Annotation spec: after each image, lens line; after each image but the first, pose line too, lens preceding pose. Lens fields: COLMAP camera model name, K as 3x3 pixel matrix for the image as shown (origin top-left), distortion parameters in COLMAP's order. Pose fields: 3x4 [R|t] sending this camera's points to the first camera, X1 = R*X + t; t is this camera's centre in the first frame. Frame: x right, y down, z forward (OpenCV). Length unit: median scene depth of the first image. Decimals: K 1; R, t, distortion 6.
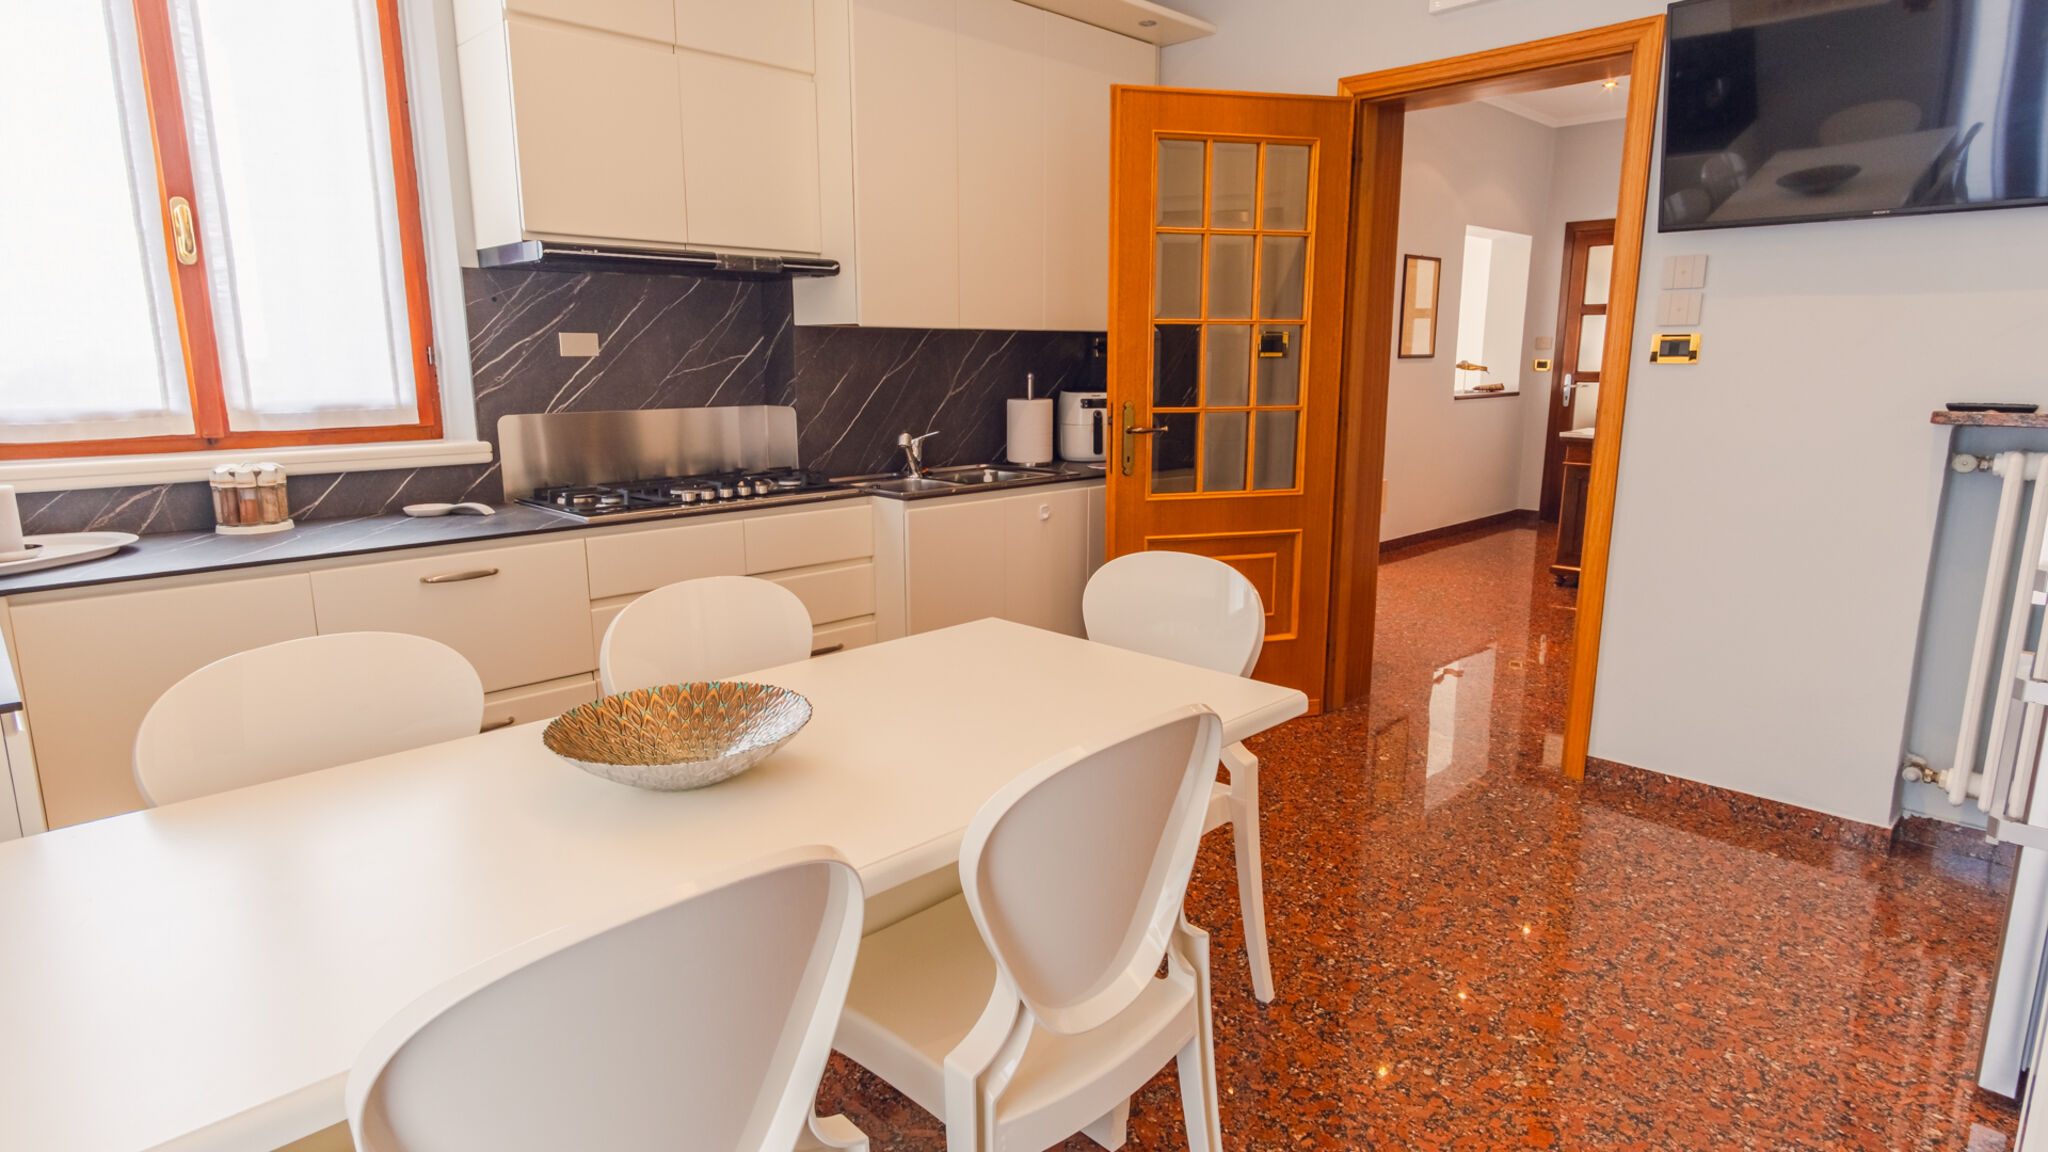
lens RADIAL K [[1074.5, 0, 1024.0], [0, 1074.5, 576.0], [0, 0, 1]] dist [0.002449, -0.000212]
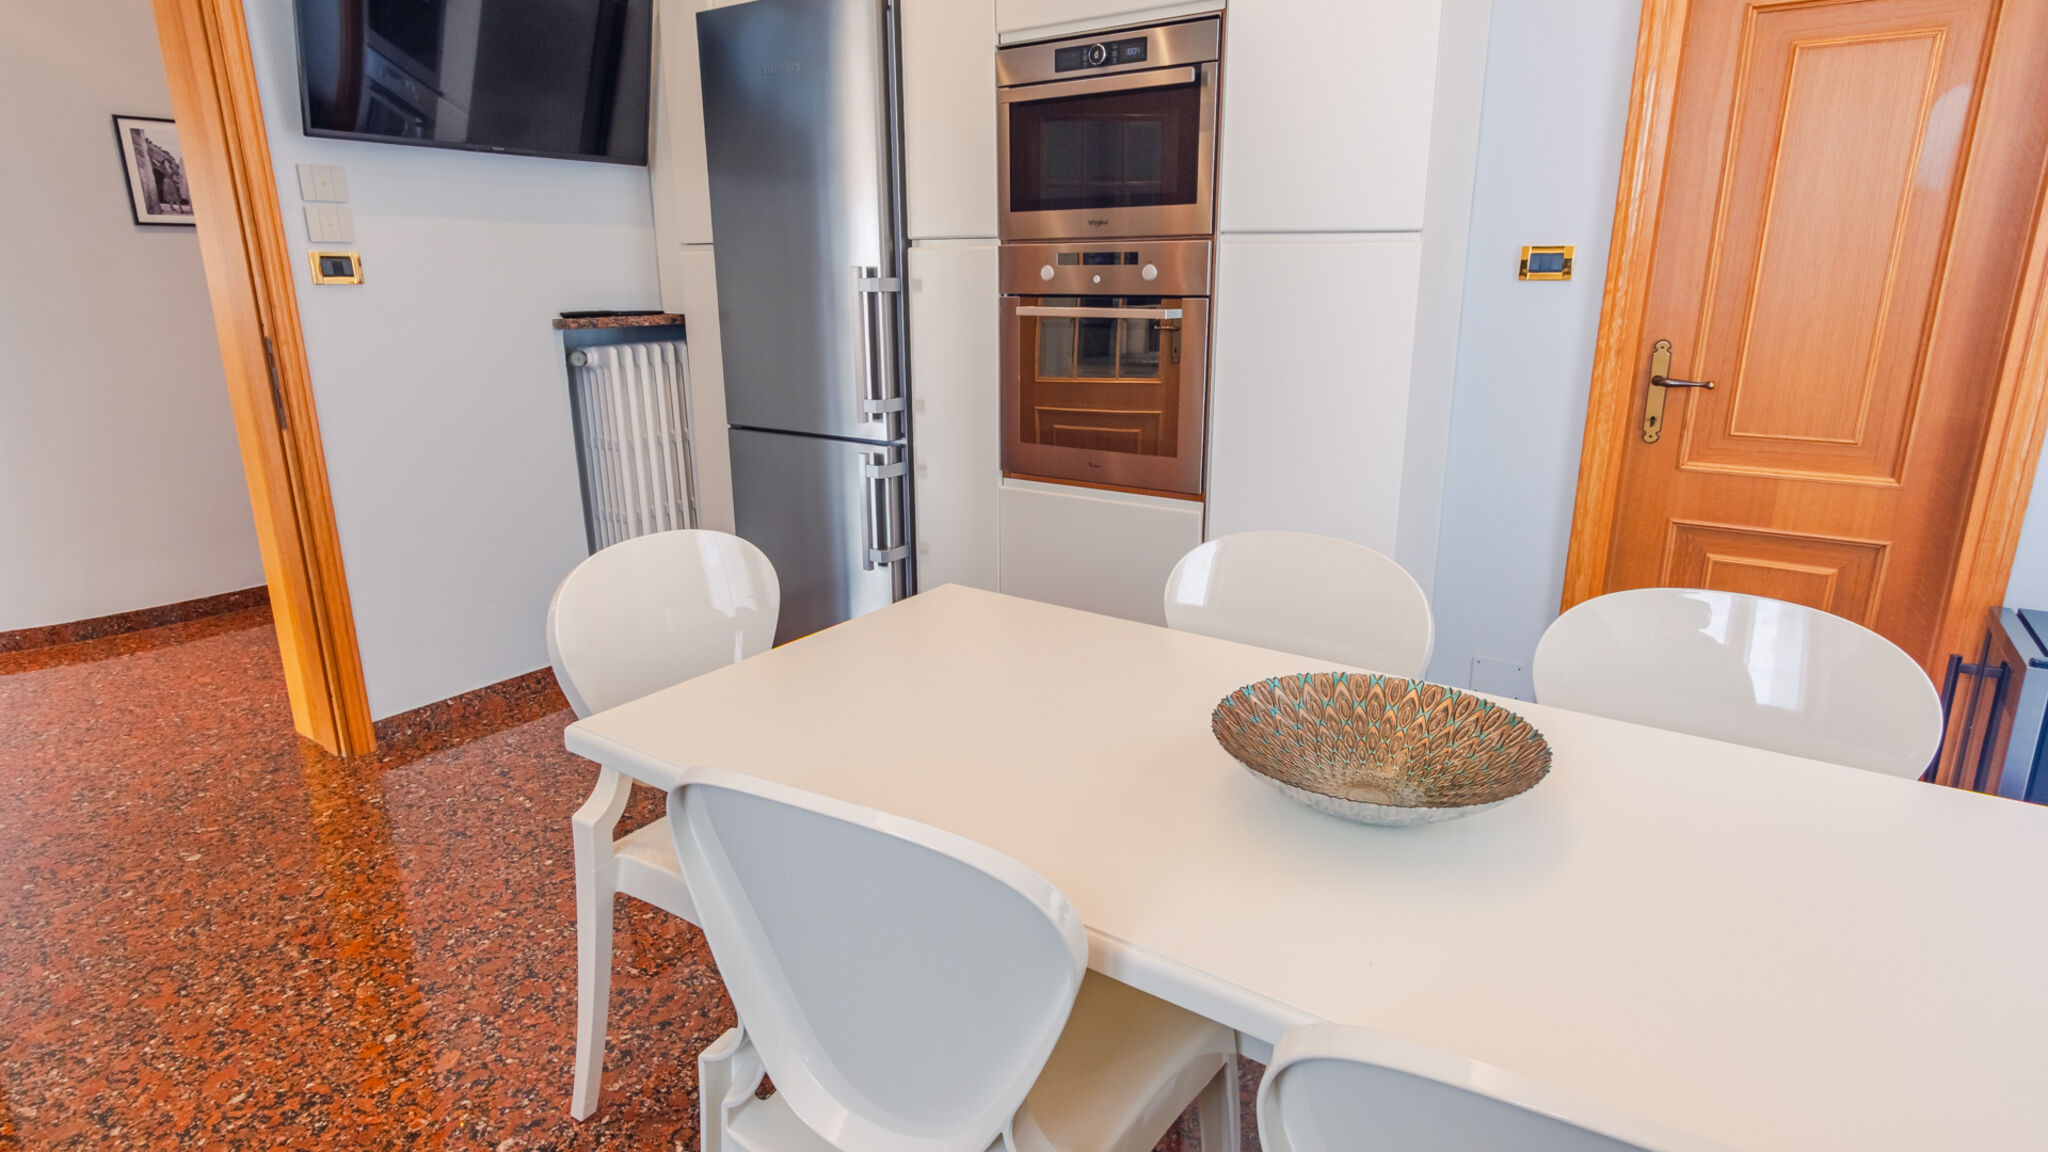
lens RADIAL K [[1074.5, 0, 1024.0], [0, 1074.5, 576.0], [0, 0, 1]] dist [0.002449, -0.000212]
pose [[-0.190535, -0.258036, 0.947161, -0.452788], [0.207409, 0.932475, 0.295758, -0.114091], [-0.959520, 0.252802, -0.124150, 0.611725]]
